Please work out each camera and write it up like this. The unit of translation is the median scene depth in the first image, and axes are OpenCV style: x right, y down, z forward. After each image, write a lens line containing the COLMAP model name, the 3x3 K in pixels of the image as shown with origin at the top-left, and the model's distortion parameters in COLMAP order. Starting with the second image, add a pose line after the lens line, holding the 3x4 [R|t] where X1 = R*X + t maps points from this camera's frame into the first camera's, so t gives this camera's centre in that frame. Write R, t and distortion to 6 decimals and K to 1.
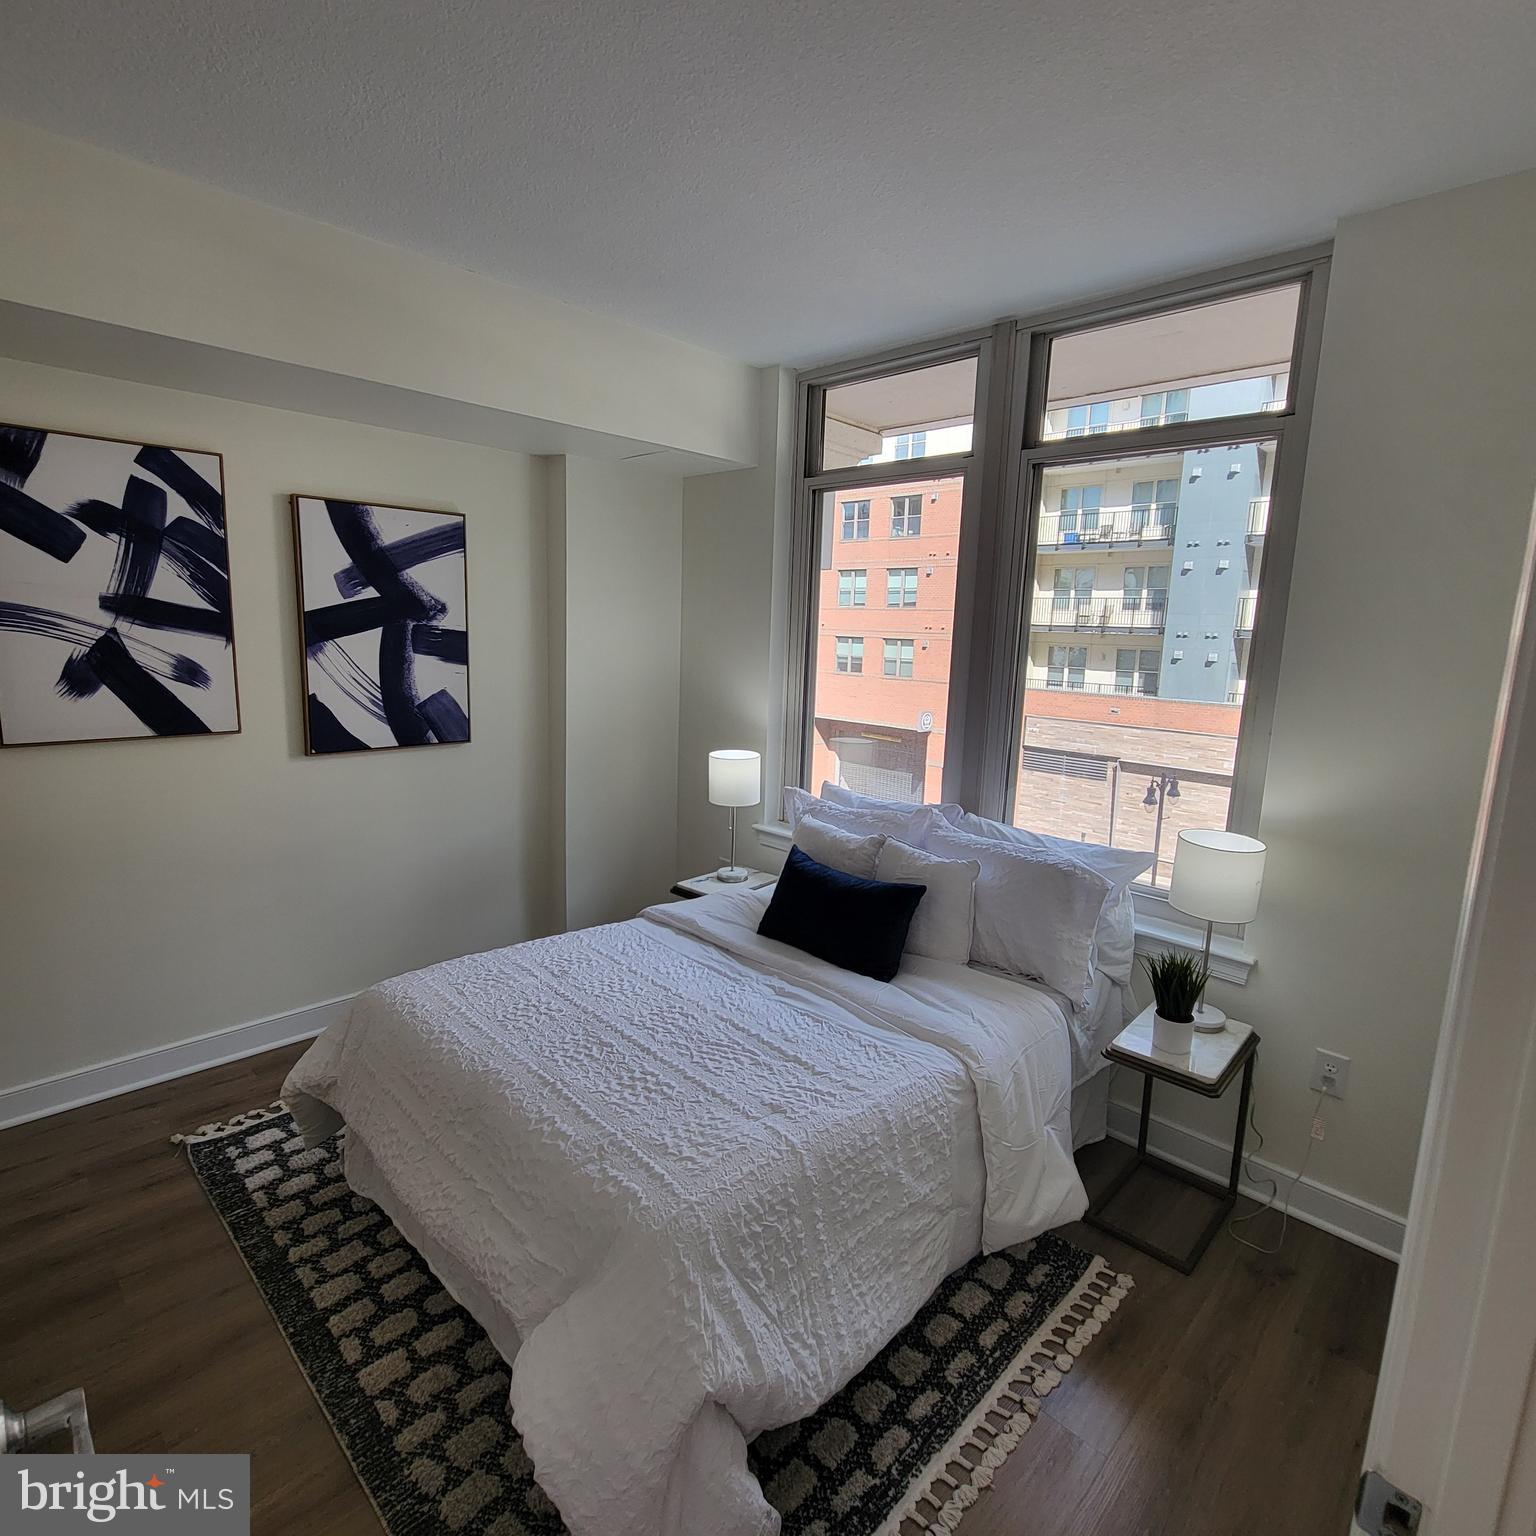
lens RADIAL K [[816.4, 0, 806.1], [0, 816.4, 752.6], [0, 0, 1]] dist [-0.001901, -0.000724]
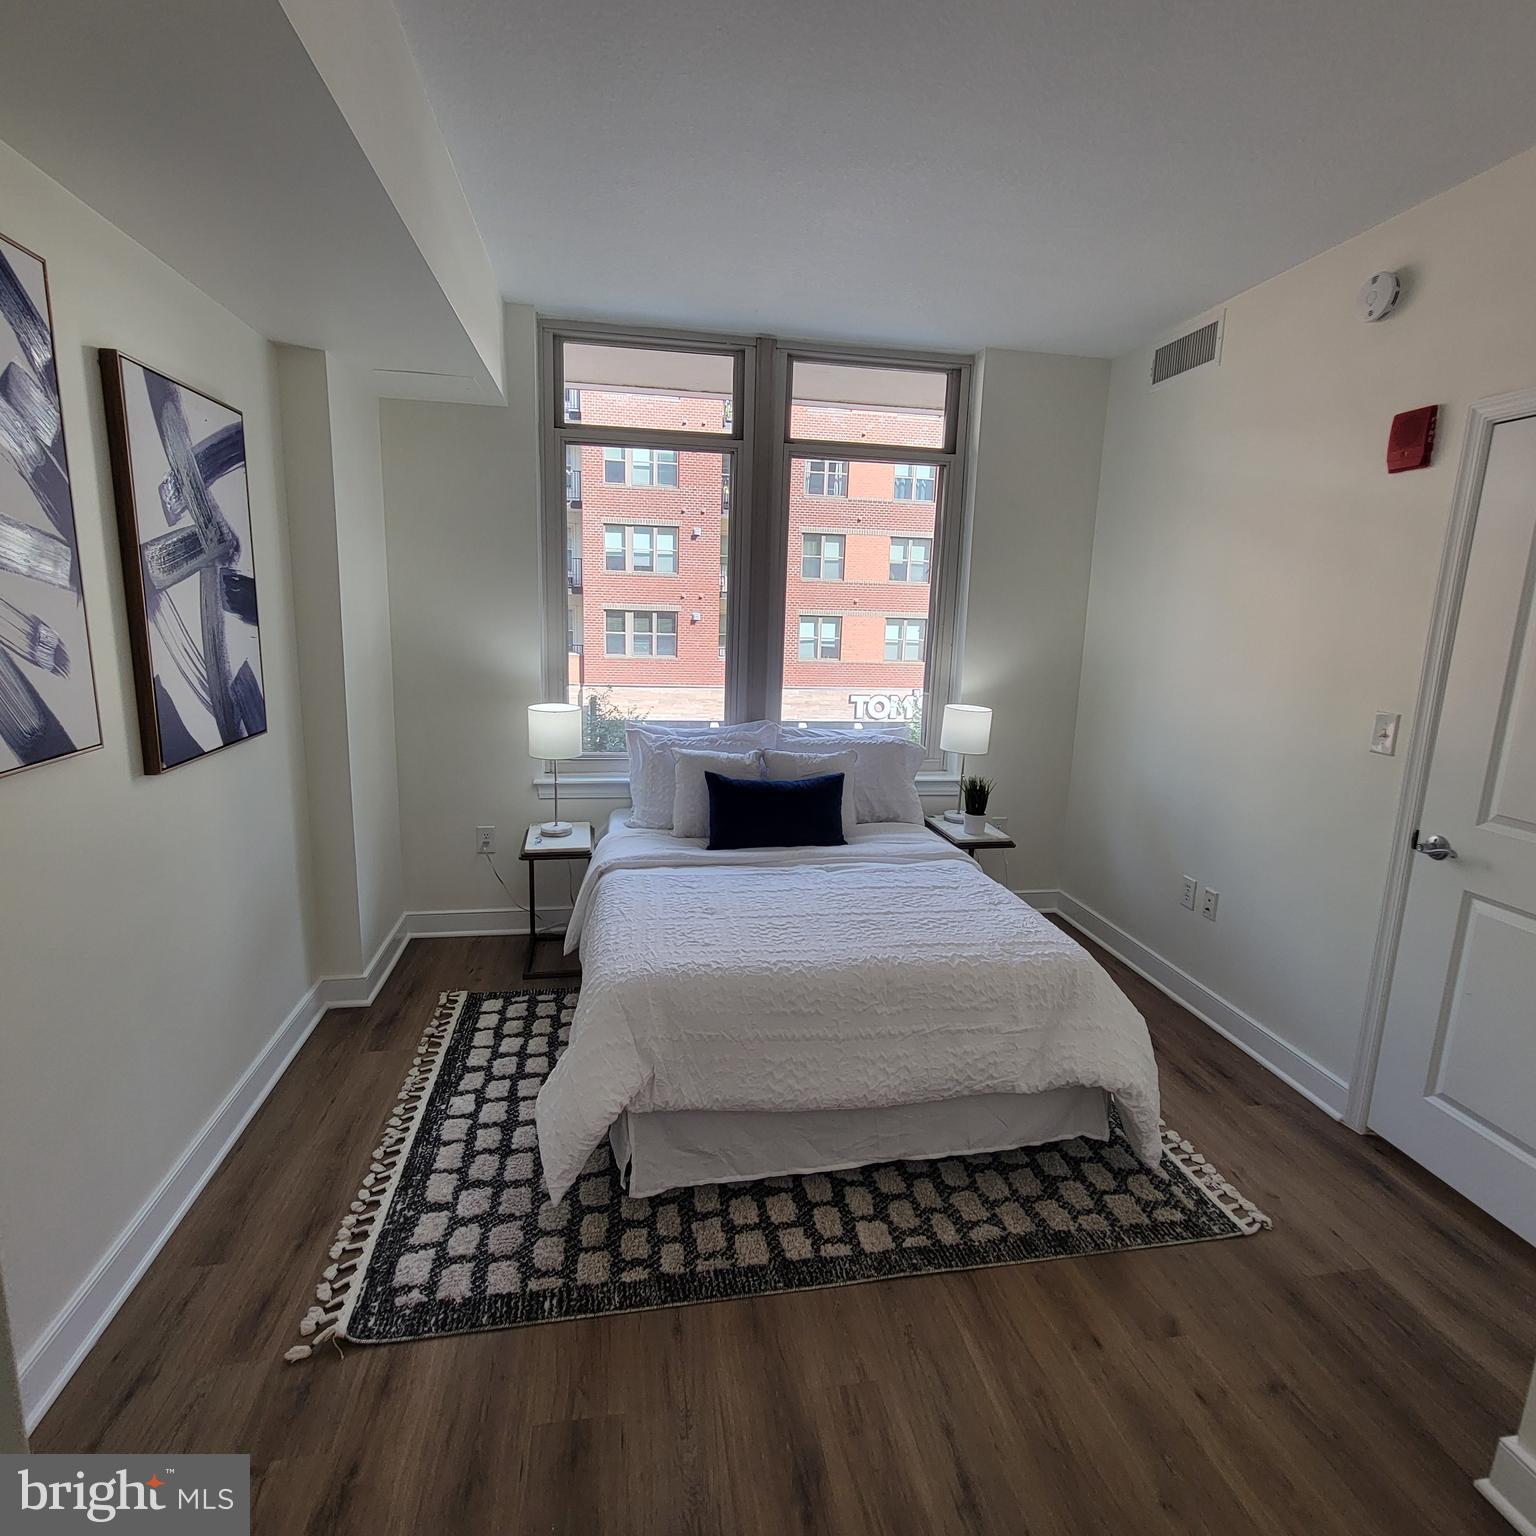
lens RADIAL K [[780.6, 0, 775.5], [0, 780.6, 743.8], [0, 0, 1]] dist [0.000266, -0.000363]
pose [[0.609705, -0.154244, 0.777476, -0.873212], [0.111945, 0.987808, 0.108184, -0.034985], [-0.784683, 0.021075, 0.619539, 0.271268]]
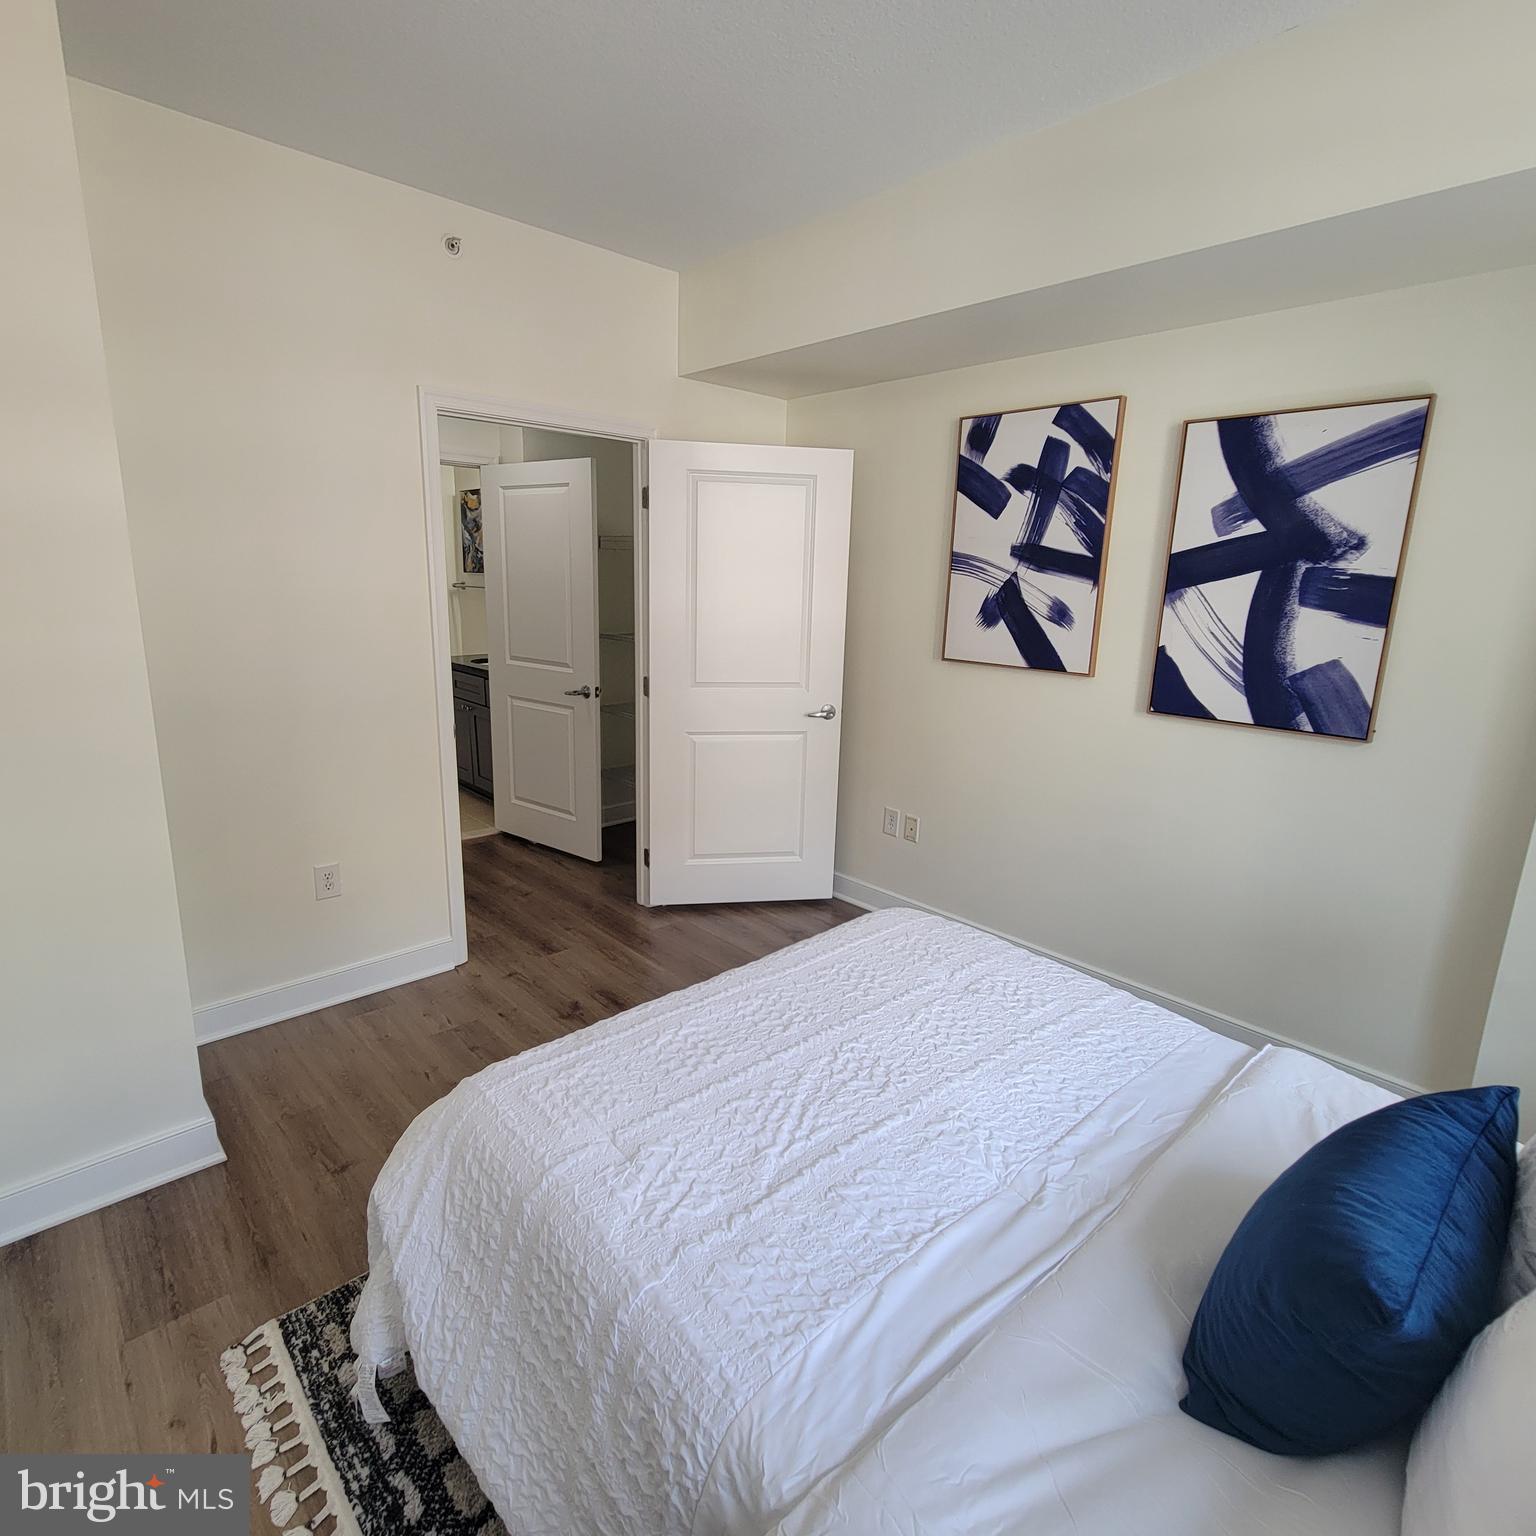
lens RADIAL K [[839.8, 0, 768.0], [0, 839.8, 768.0], [0, 0, 1]] dist [-0.001288, -0.001215]
pose [[-0.076219, 0.186270, -0.979538, 0.407782], [-0.184819, 0.962732, 0.197455, -0.048917], [0.979813, 0.196087, -0.038953, 0.697561]]
